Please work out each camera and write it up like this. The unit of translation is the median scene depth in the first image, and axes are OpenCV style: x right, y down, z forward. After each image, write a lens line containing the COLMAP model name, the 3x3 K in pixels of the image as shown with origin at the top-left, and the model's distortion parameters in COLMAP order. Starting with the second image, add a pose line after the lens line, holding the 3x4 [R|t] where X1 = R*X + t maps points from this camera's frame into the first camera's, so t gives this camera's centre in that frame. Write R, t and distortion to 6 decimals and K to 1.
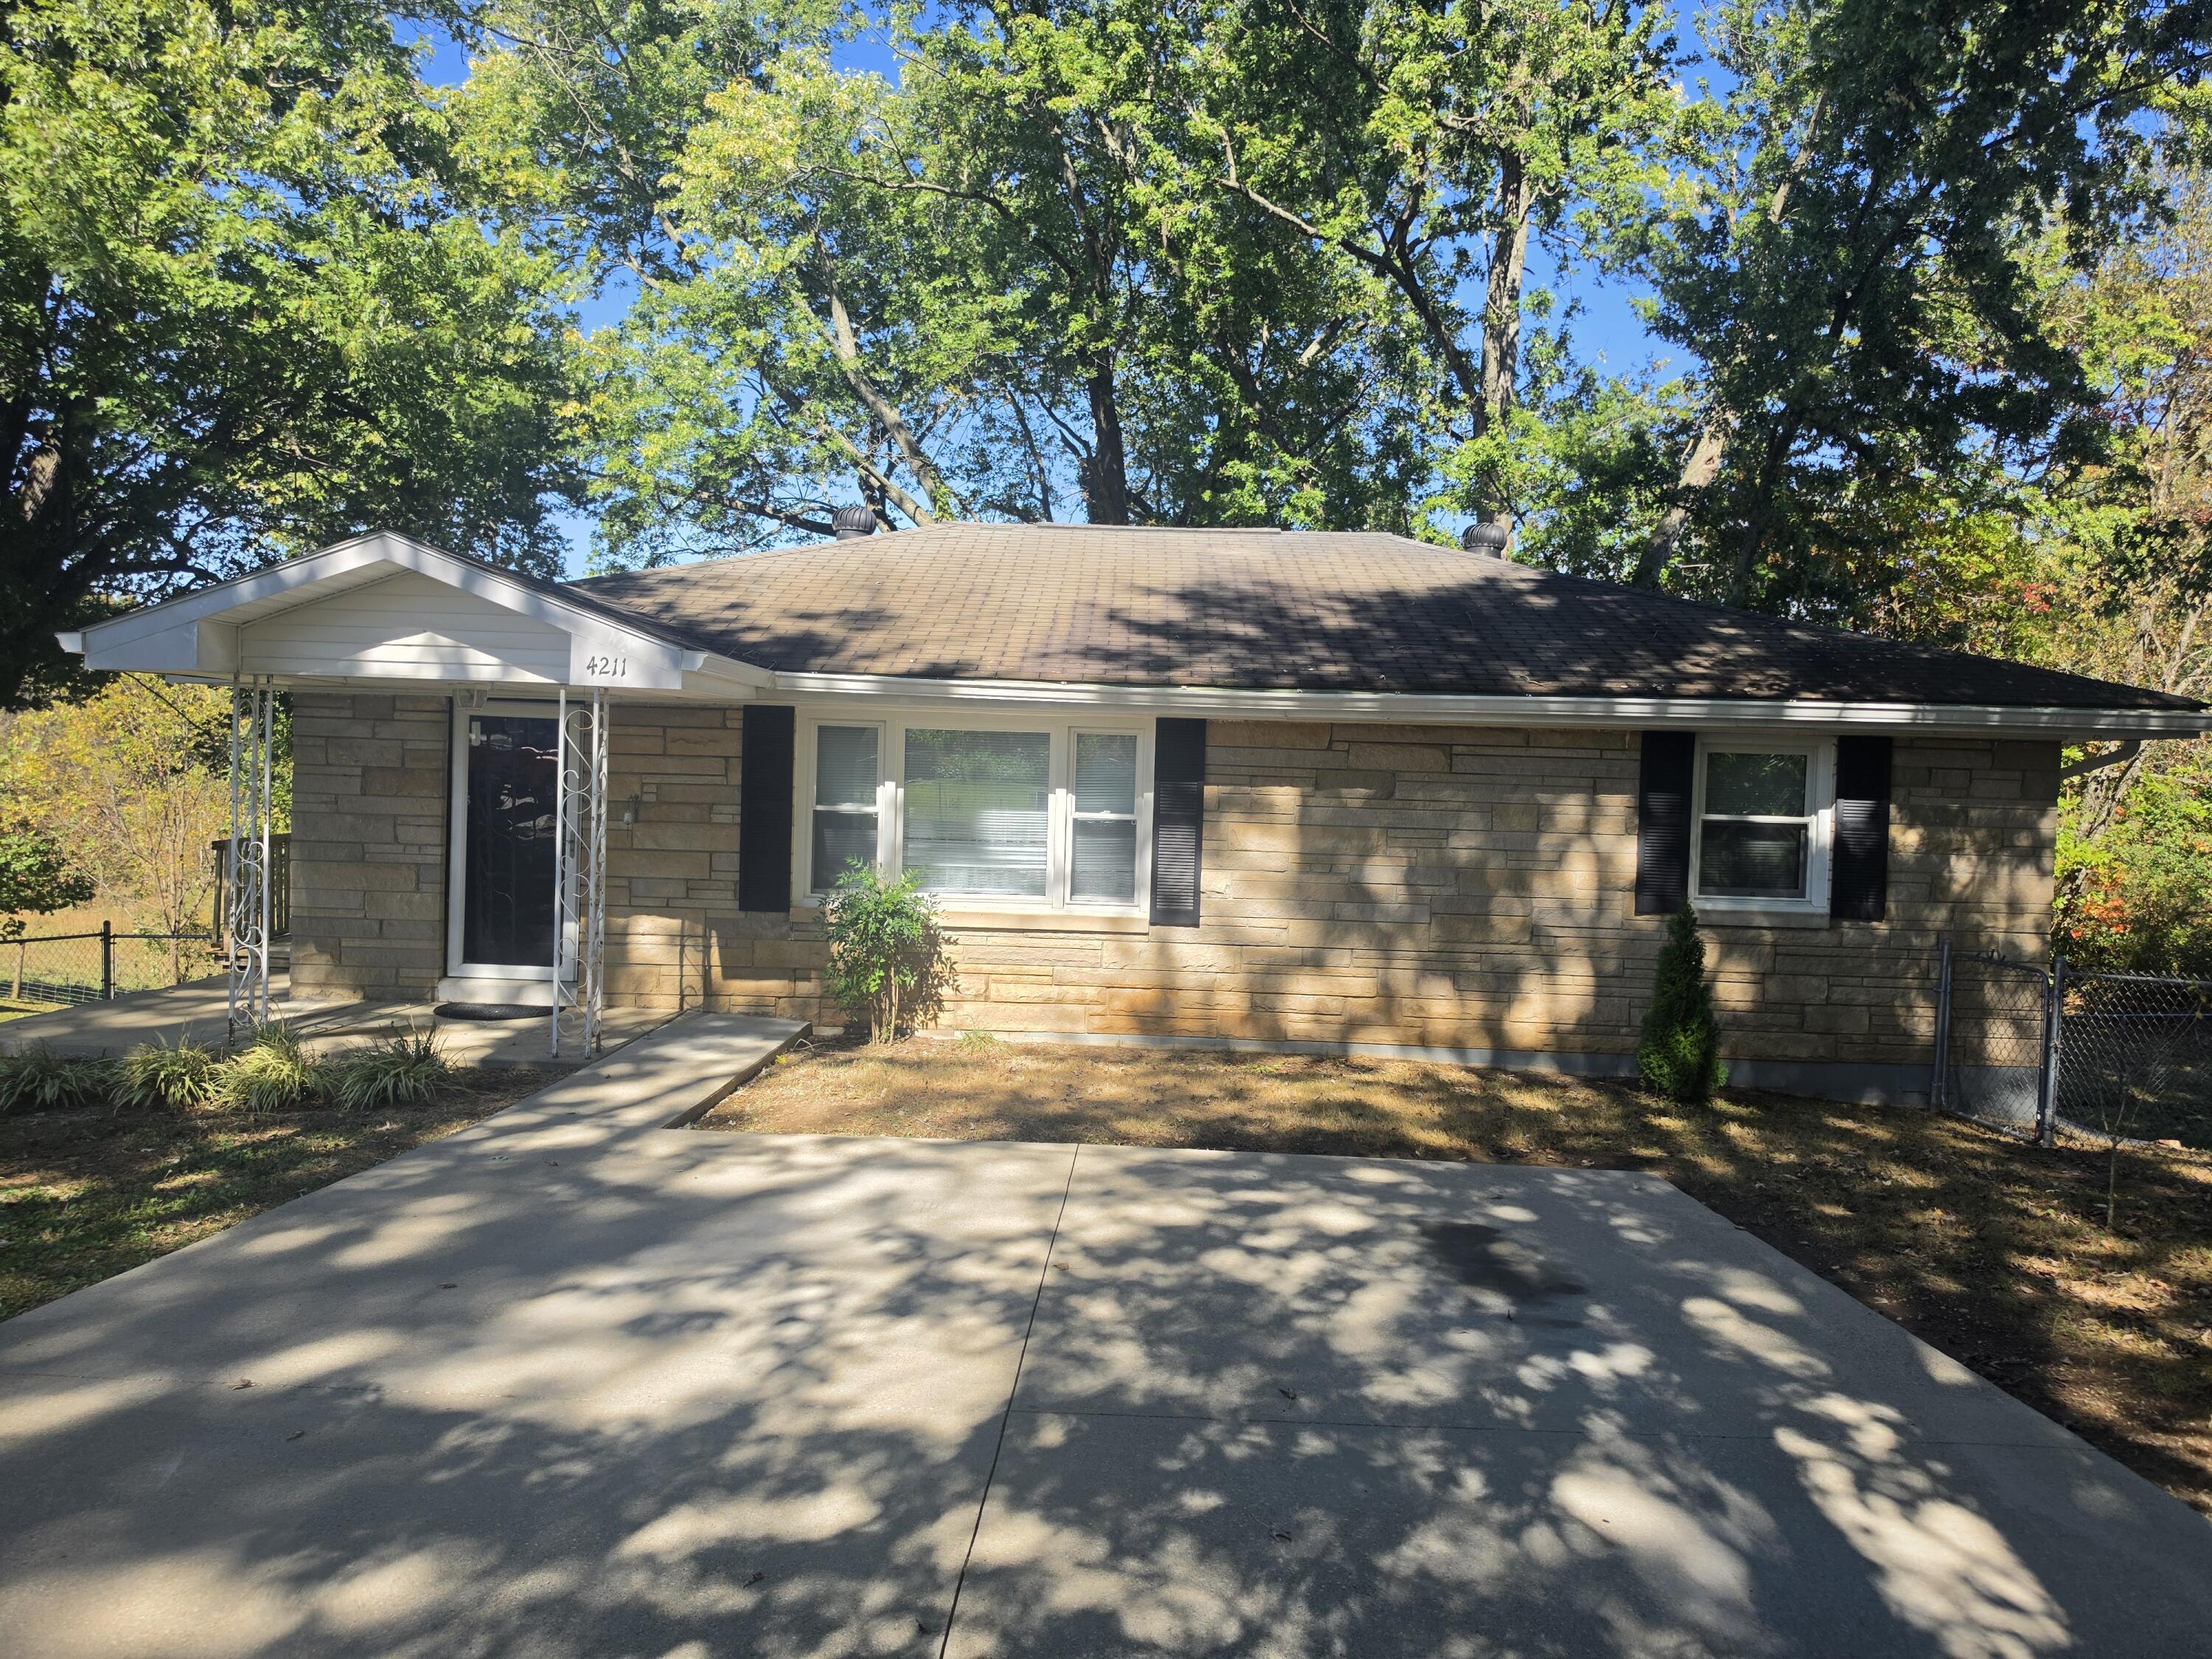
lens RADIAL K [[1516.3, 0, 1133.2], [0, 1516.3, 832.1], [0, 0, 1]] dist [0.105832, -0.150619]
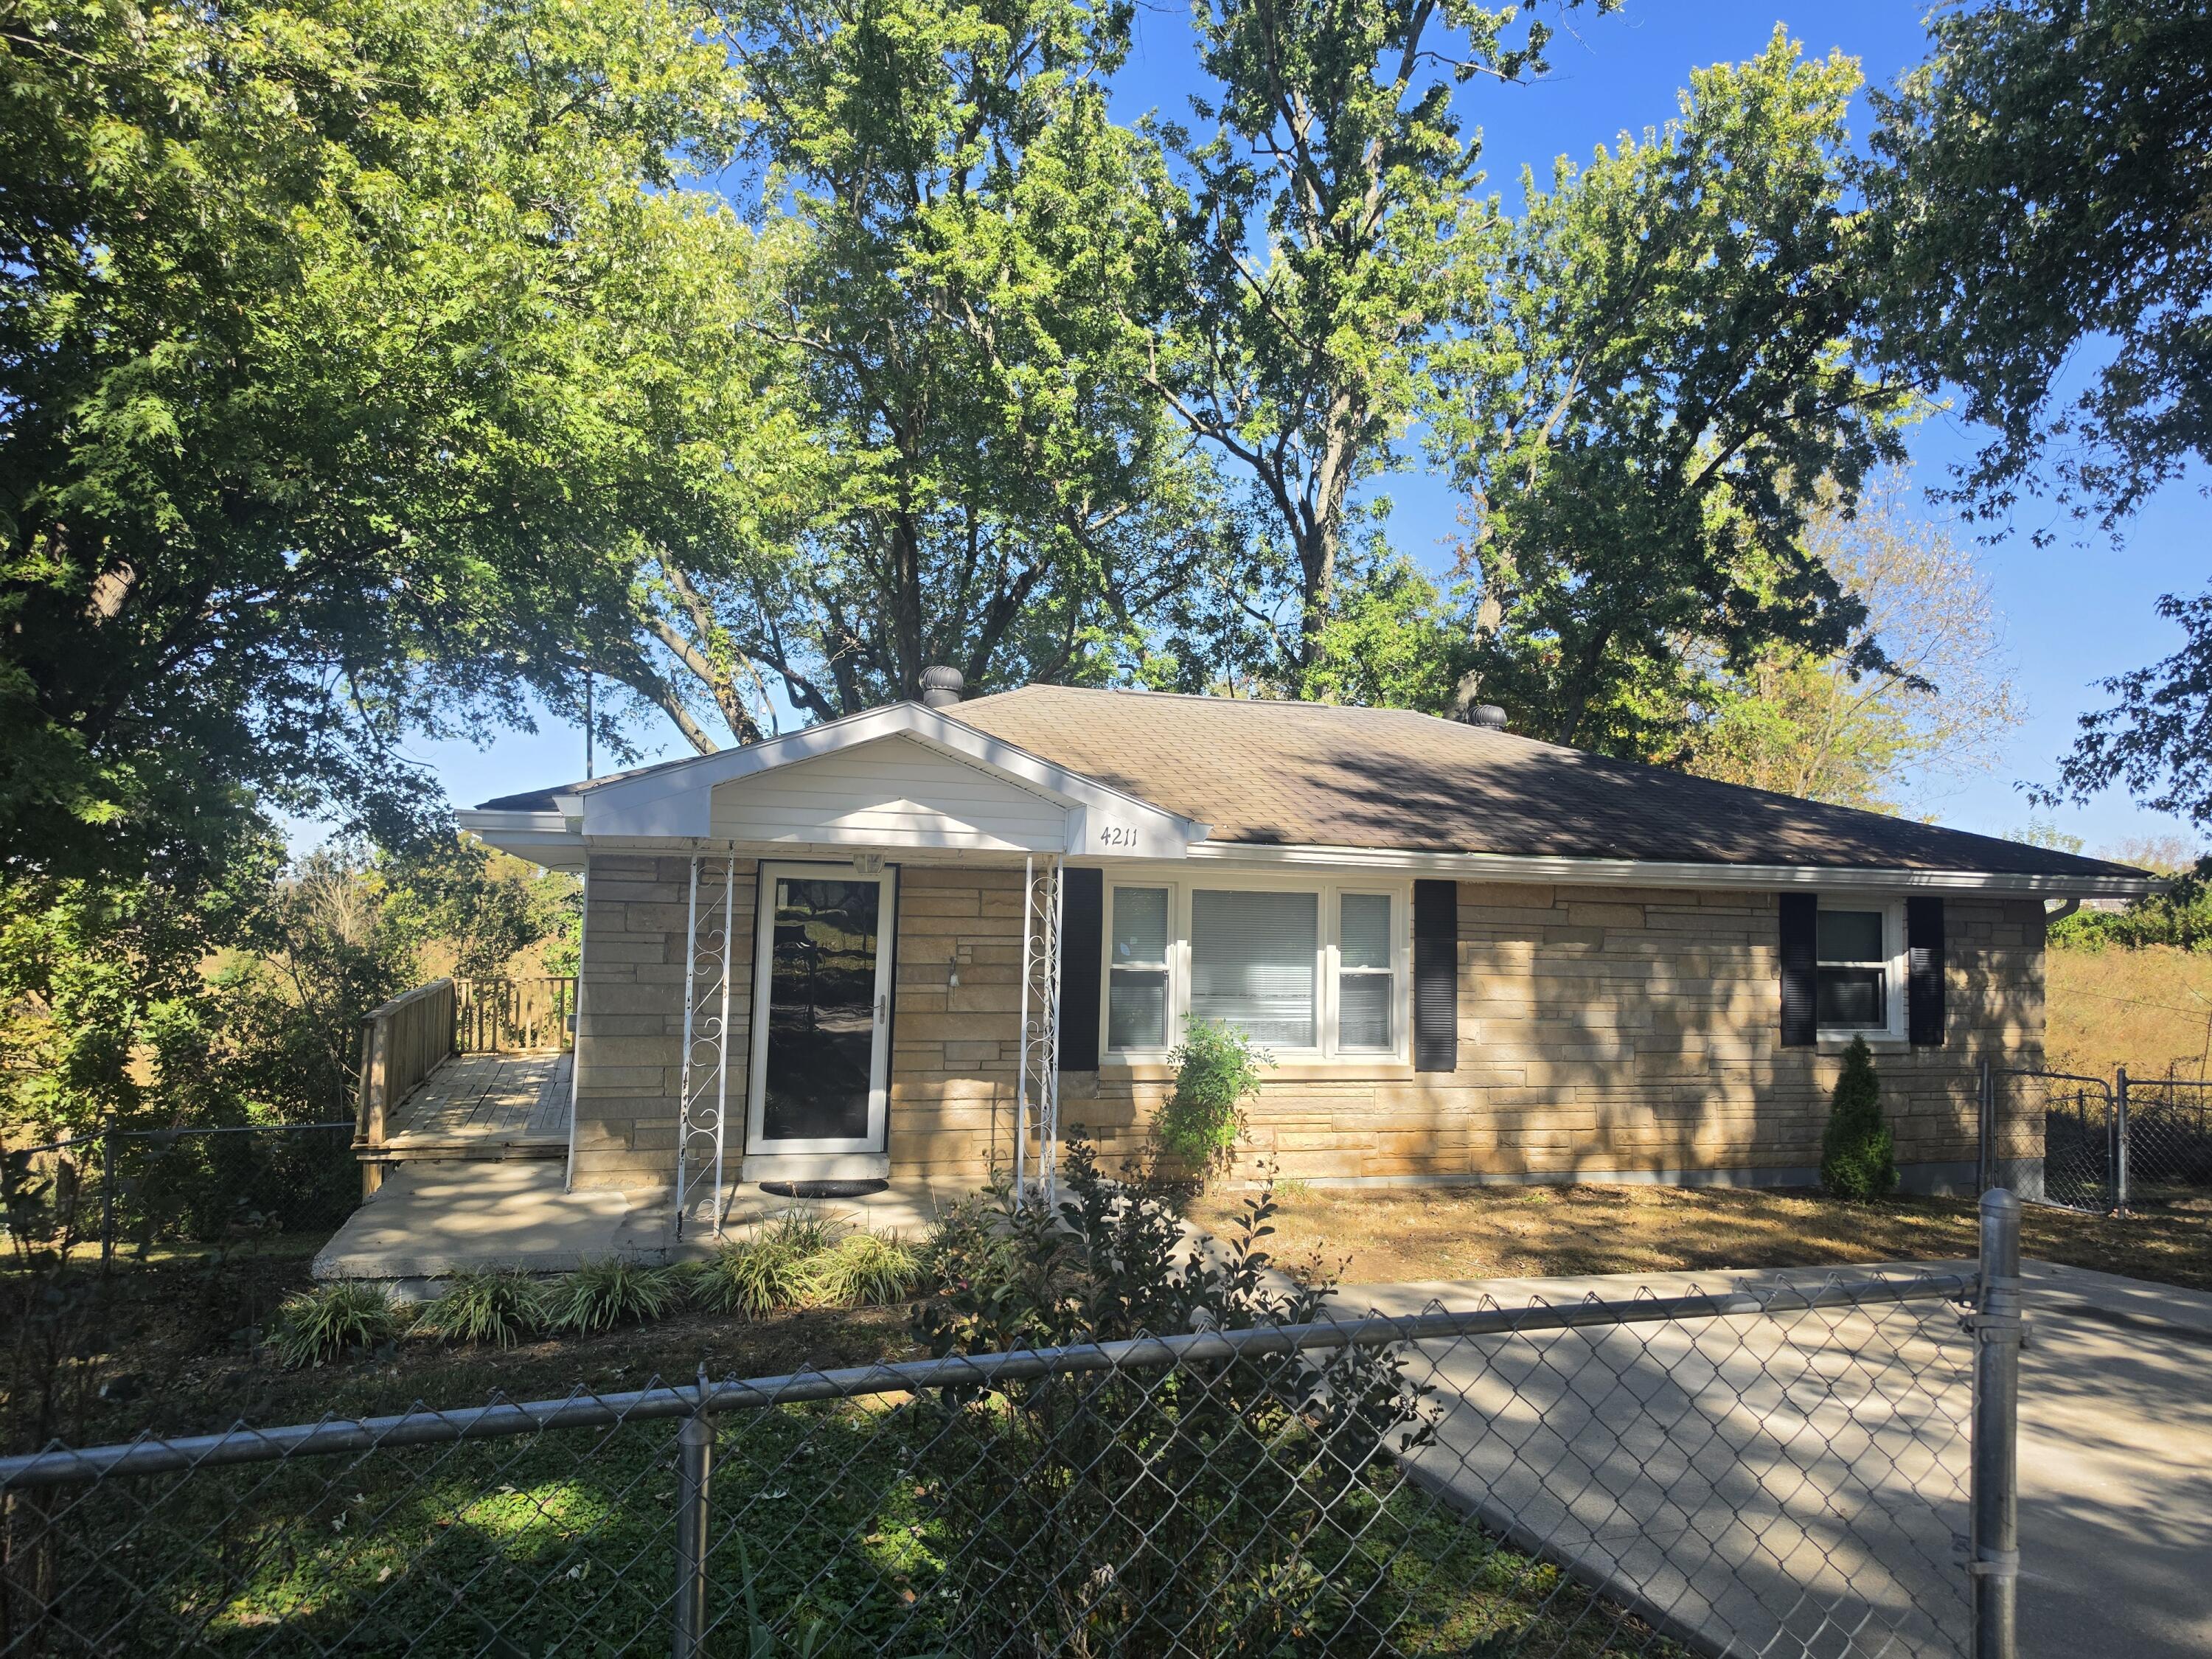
lens RADIAL K [[1516.3, 0, 1133.2], [0, 1516.3, 832.1], [0, 0, 1]] dist [0.105832, -0.150619]
pose [[0.949864, 0.010497, 0.312487, -0.519813], [0.018039, 0.995931, -0.088290, -0.016027], [-0.312142, 0.089501, 0.945810, 0.019478]]
